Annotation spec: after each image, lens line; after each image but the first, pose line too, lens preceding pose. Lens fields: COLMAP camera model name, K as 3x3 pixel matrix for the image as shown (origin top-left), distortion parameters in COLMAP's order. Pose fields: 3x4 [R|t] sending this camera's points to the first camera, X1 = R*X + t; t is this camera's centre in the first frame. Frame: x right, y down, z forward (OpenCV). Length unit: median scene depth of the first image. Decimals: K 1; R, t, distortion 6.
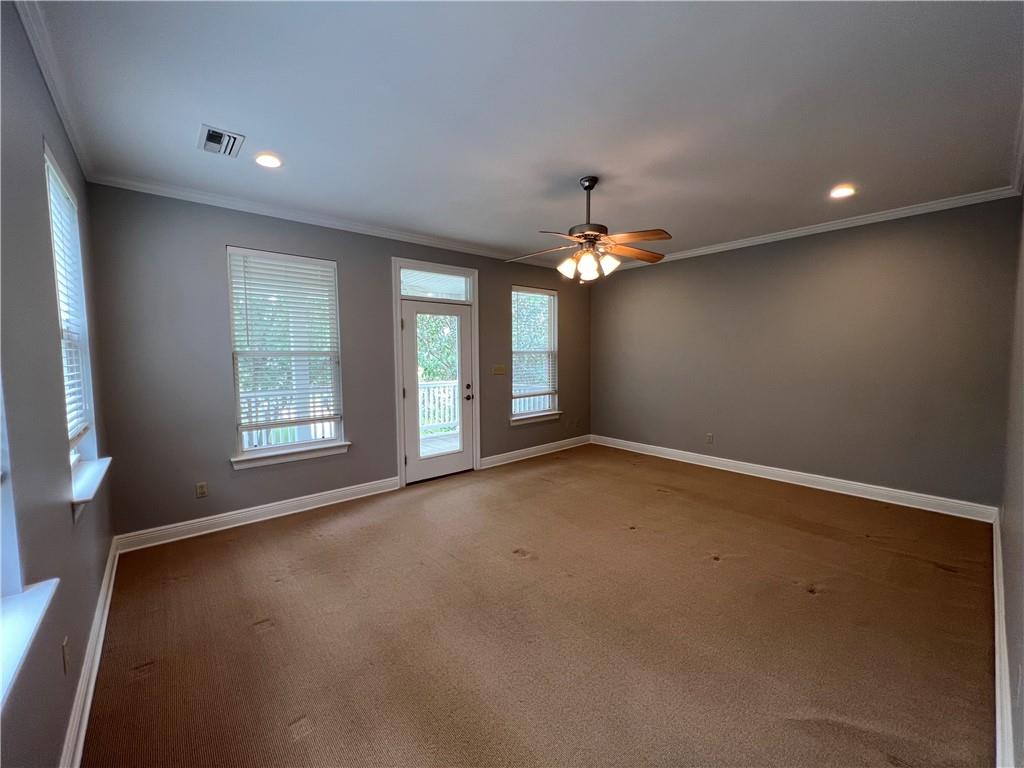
lens RADIAL K [[409.8, 0, 508.8], [0, 409.8, 383.3], [0, 0, 1]] dist [-0.002804, 0.000077]
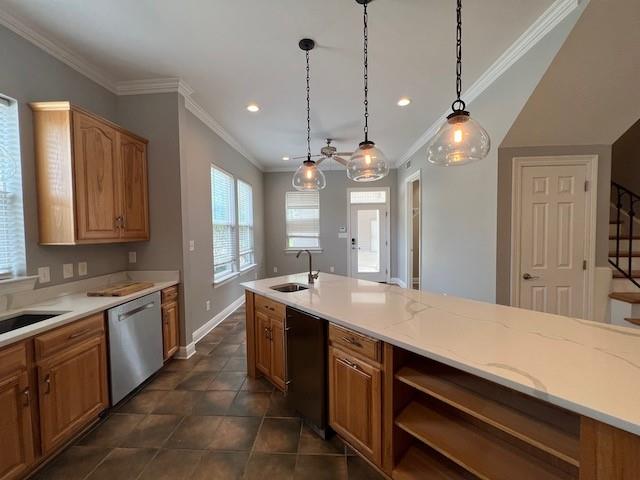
lens RADIAL K [[256.1, 0, 320.7], [0, 256.1, 239.2], [0, 0, 1]] dist [-0.002804, 0.000077]
pose [[0.716701, 0.028046, -0.696816, 0.622952], [-0.042342, 0.999098, -0.003338, 0.009121], [0.696094, 0.031896, 0.717242, -0.187372]]
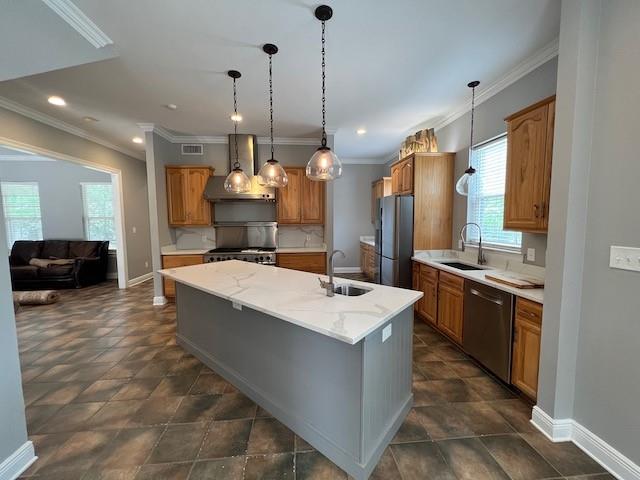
lens RADIAL K [[256.1, 0, 320.1], [0, 256.1, 240.5], [0, 0, 1]] dist [-0.002804, 0.000077]
pose [[-0.809838, -0.033857, 0.585676, 0.010766], [0.058407, 0.988720, 0.137919, -0.043672], [-0.583739, 0.145900, -0.798725, 0.512681]]
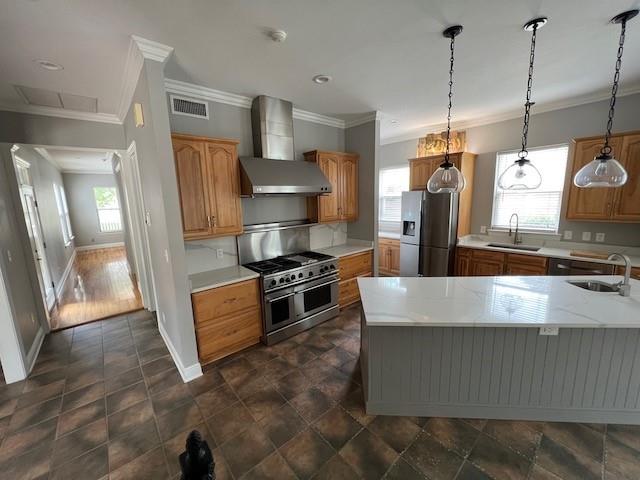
lens RADIAL K [[256.1, 0, 321.3], [0, 256.1, 238.6], [0, 0, 1]] dist [-0.002804, 0.000077]
pose [[-0.999187, 0.039654, 0.007215, 0.757306], [0.040242, 0.971421, 0.233926, -0.123478], [0.002267, 0.234026, -0.972228, 0.604660]]
